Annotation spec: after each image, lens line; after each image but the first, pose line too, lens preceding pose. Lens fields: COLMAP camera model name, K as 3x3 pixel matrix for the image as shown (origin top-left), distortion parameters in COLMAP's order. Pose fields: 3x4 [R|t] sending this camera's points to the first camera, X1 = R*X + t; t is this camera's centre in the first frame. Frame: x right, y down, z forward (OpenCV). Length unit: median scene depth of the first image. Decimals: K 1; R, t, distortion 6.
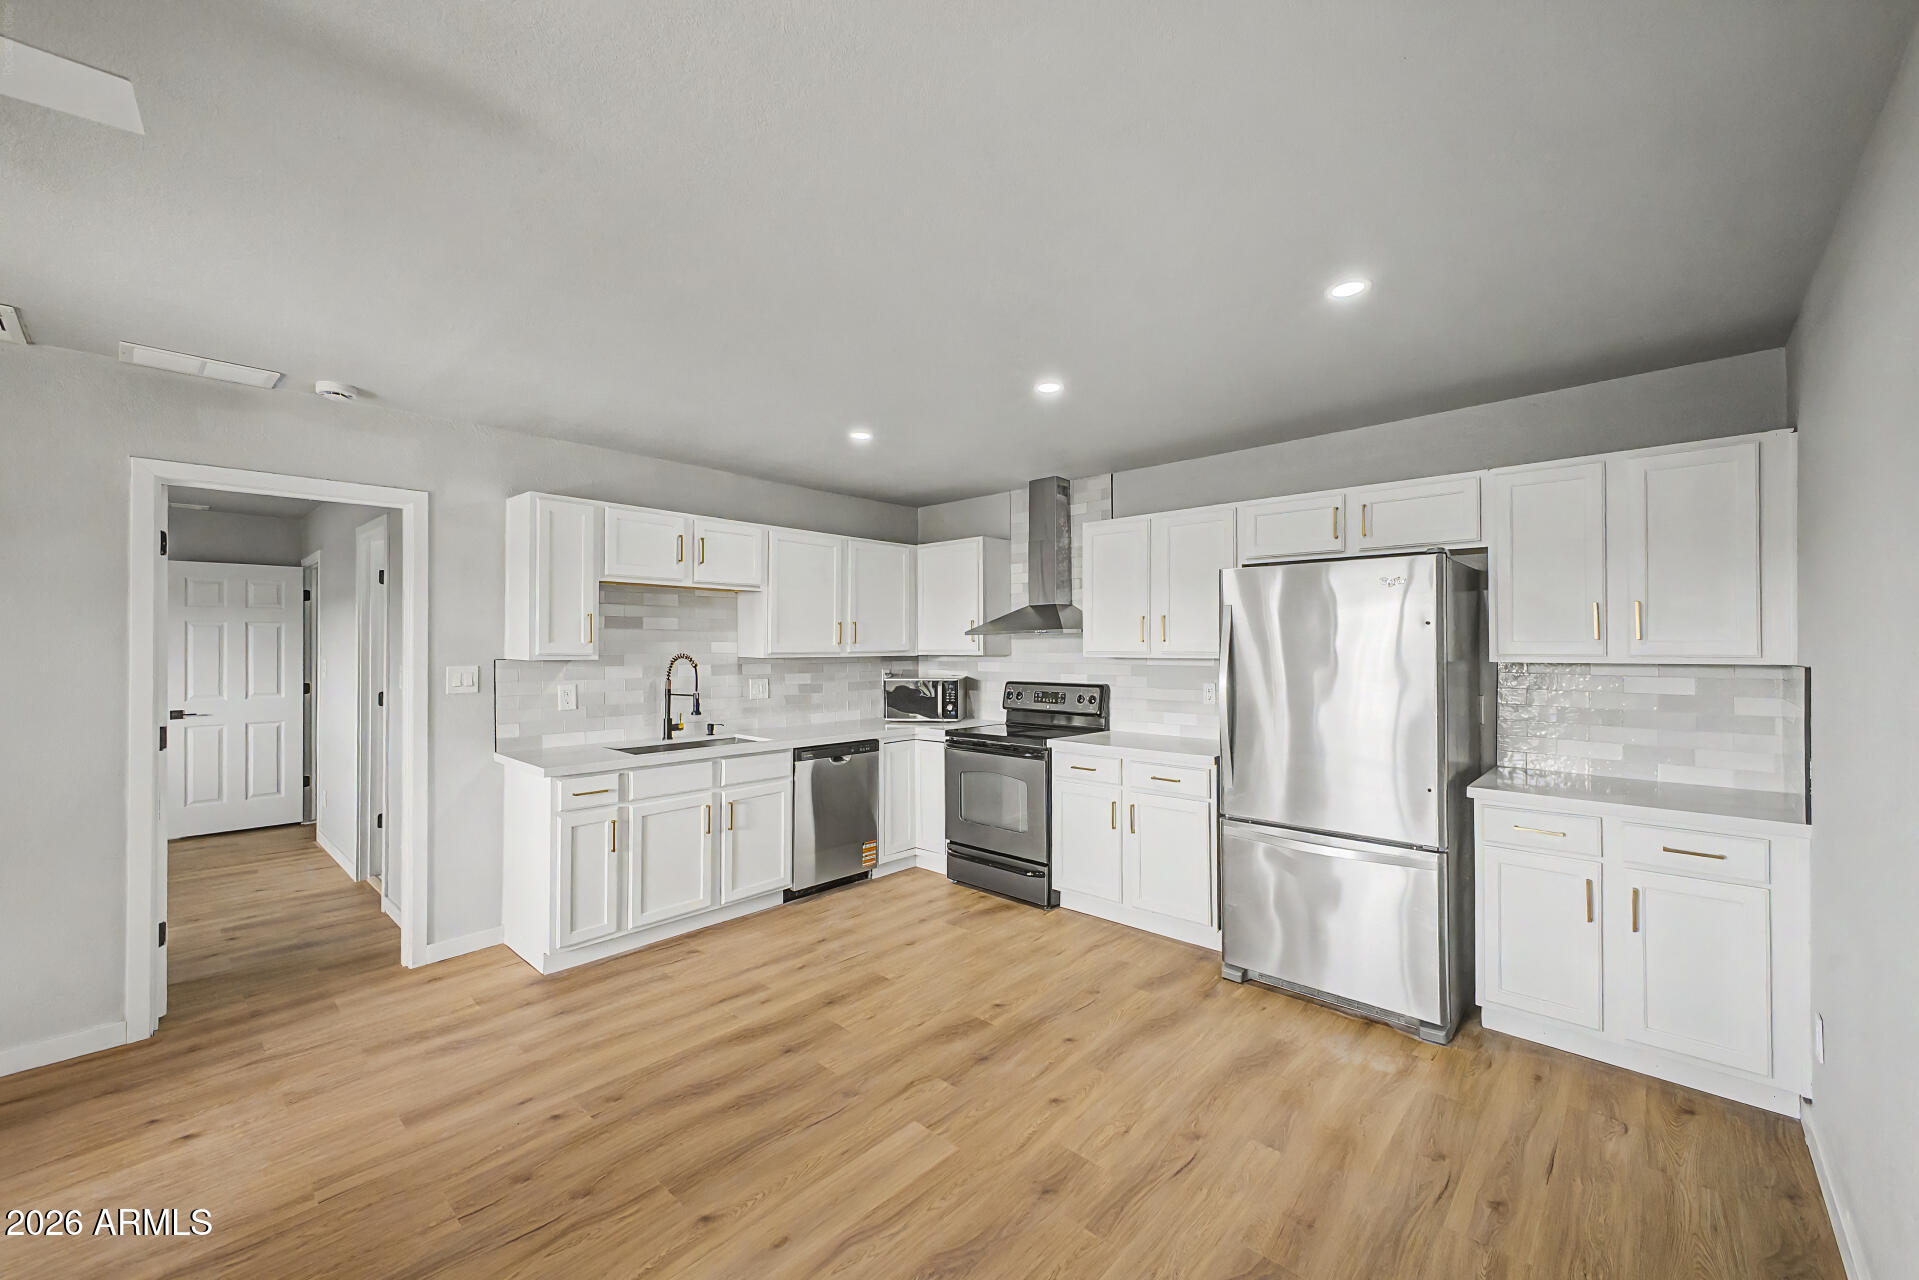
lens RADIAL K [[763.5, 0, 965.2], [0, 763.5, 637.7], [0, 0, 1]] dist [0.013292, -0.000031]
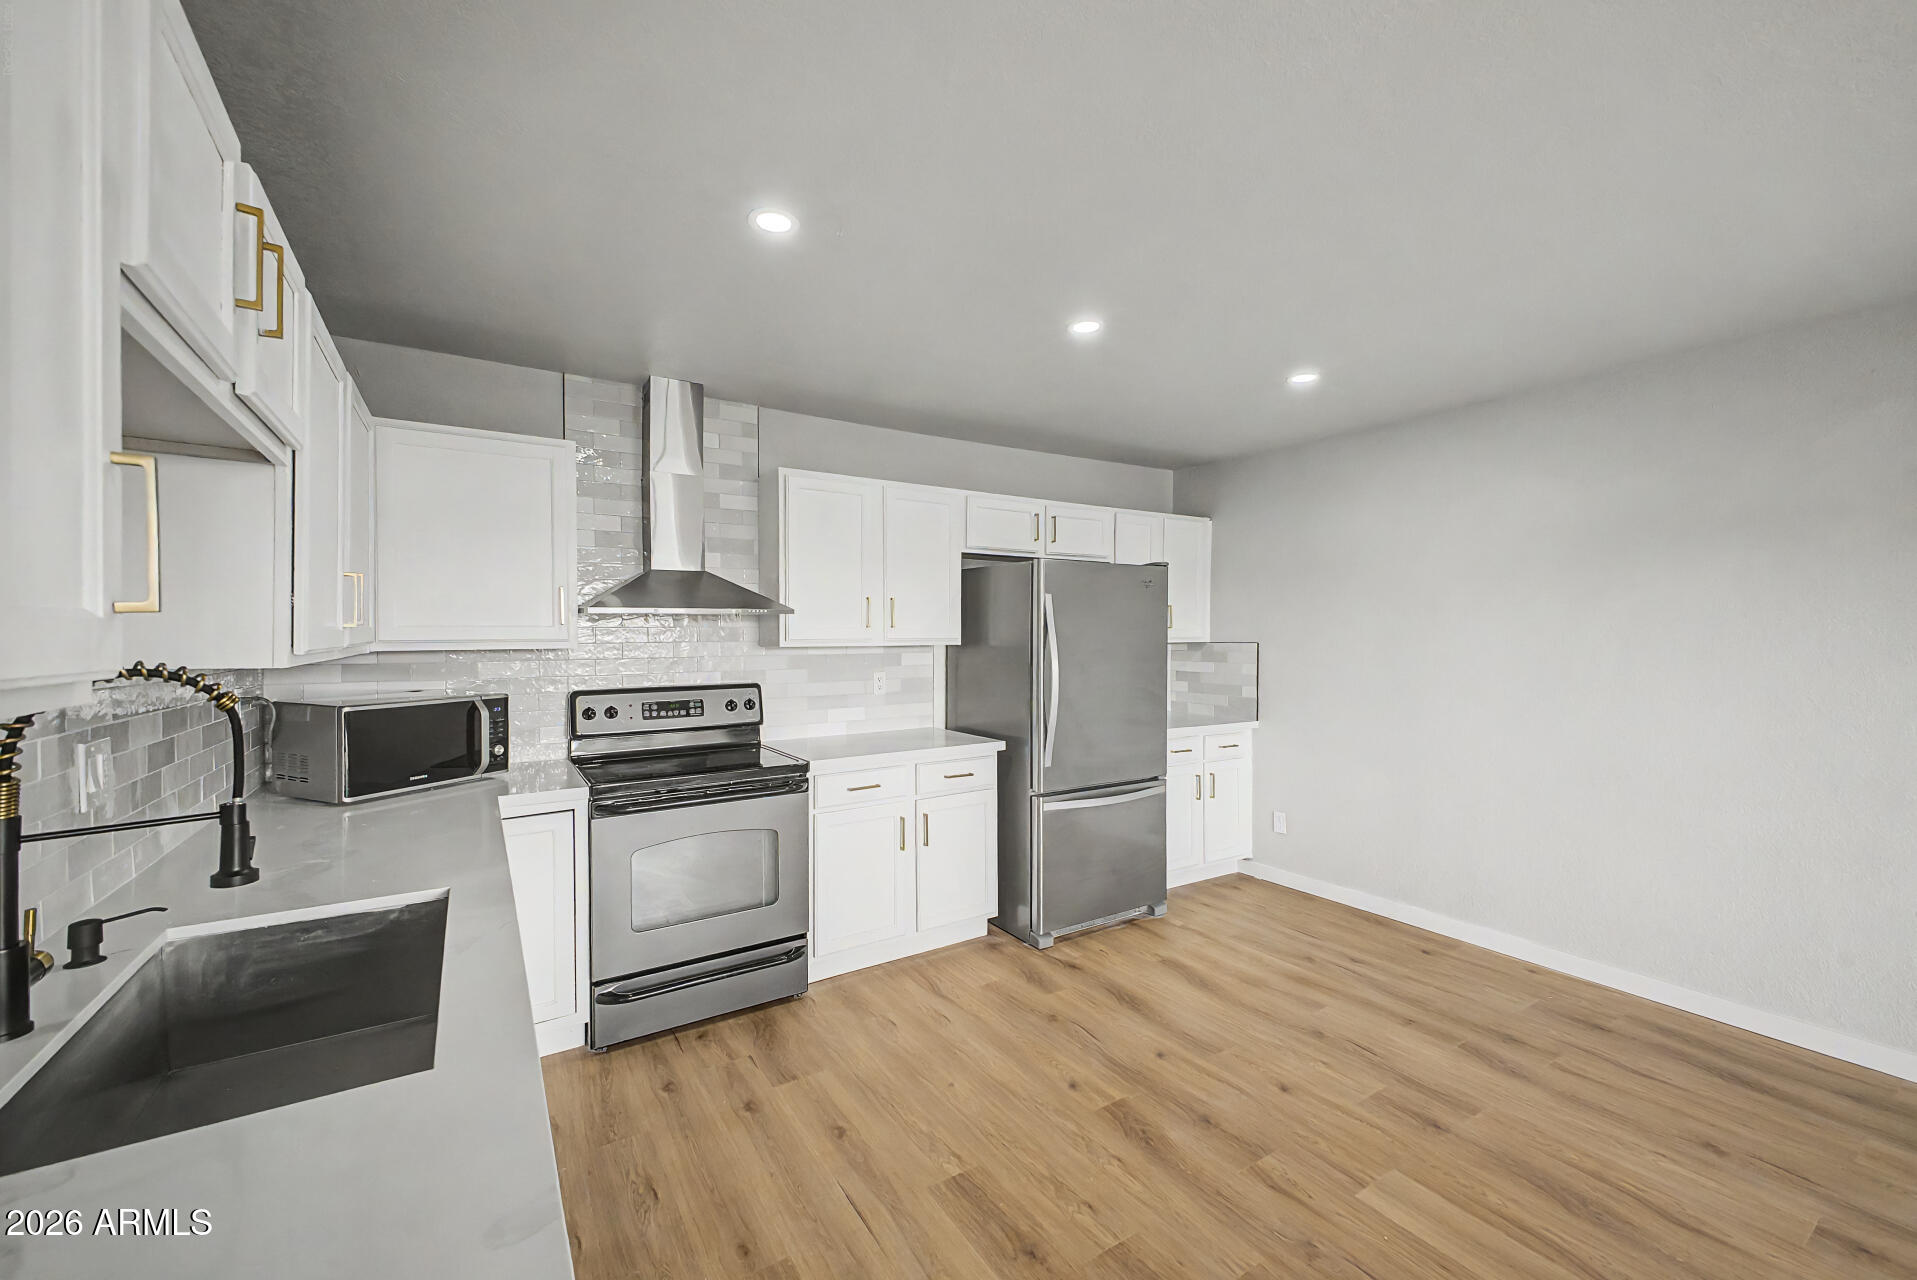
lens RADIAL K [[762.7, 0, 964.2], [0, 762.7, 637.7], [0, 0, 1]] dist [0.013292, -0.000031]
pose [[0.262113, -0.008228, 0.965002, -0.686363], [-0.002689, 0.999954, 0.009256, 0.012322], [-0.965033, -0.005021, 0.262079, 0.836889]]
